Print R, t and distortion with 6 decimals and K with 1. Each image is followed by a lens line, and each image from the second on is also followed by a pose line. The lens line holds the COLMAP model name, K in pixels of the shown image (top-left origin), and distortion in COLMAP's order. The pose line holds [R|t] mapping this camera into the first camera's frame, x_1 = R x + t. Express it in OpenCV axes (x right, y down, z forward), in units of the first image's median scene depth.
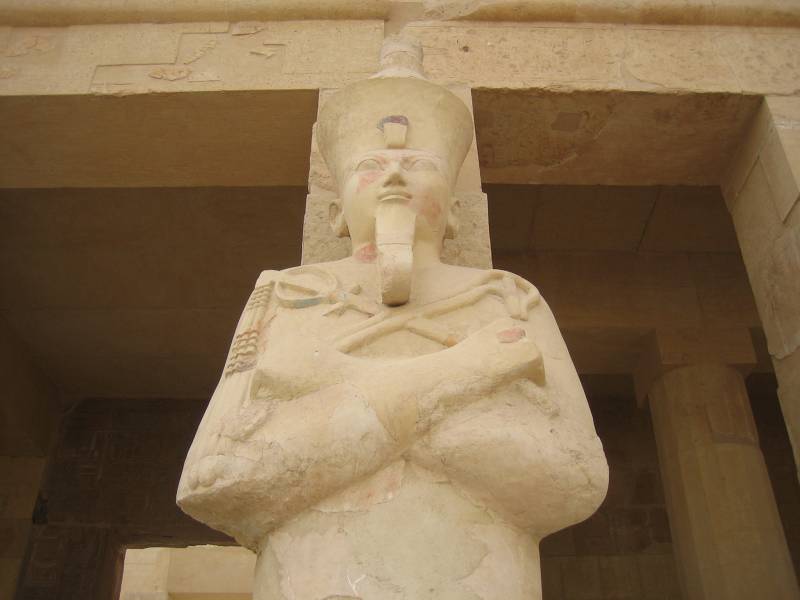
lens RADIAL K [[838.8, 0, 396.8], [0, 838.8, 302.6], [0, 0, 1]] dist [-0.067085, 0.009426]
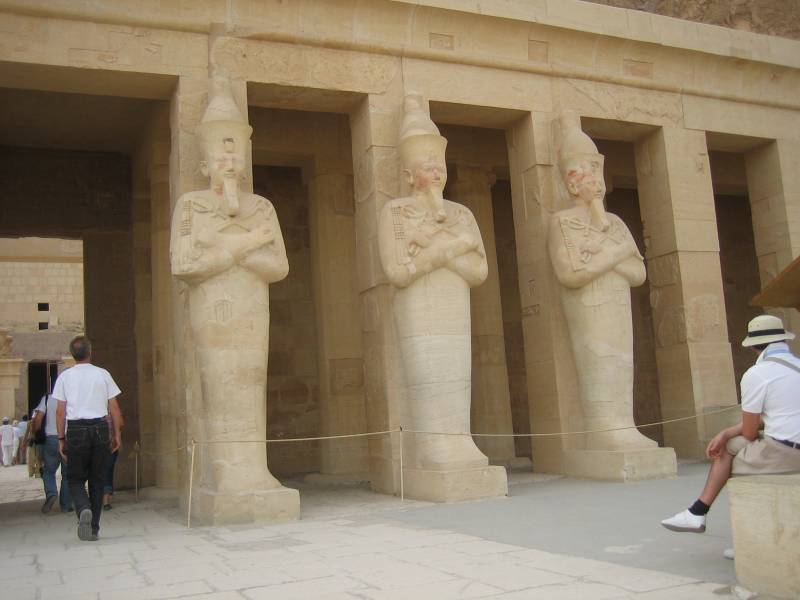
lens RADIAL K [[838.8, 0, 396.8], [0, 838.8, 302.6], [0, 0, 1]] dist [-0.067085, 0.009426]
pose [[0.923436, 0.002493, 0.383745, -0.570233], [-0.158210, 0.913516, 0.374779, -0.875332], [-0.349623, -0.406796, 0.843967, -1.855406]]
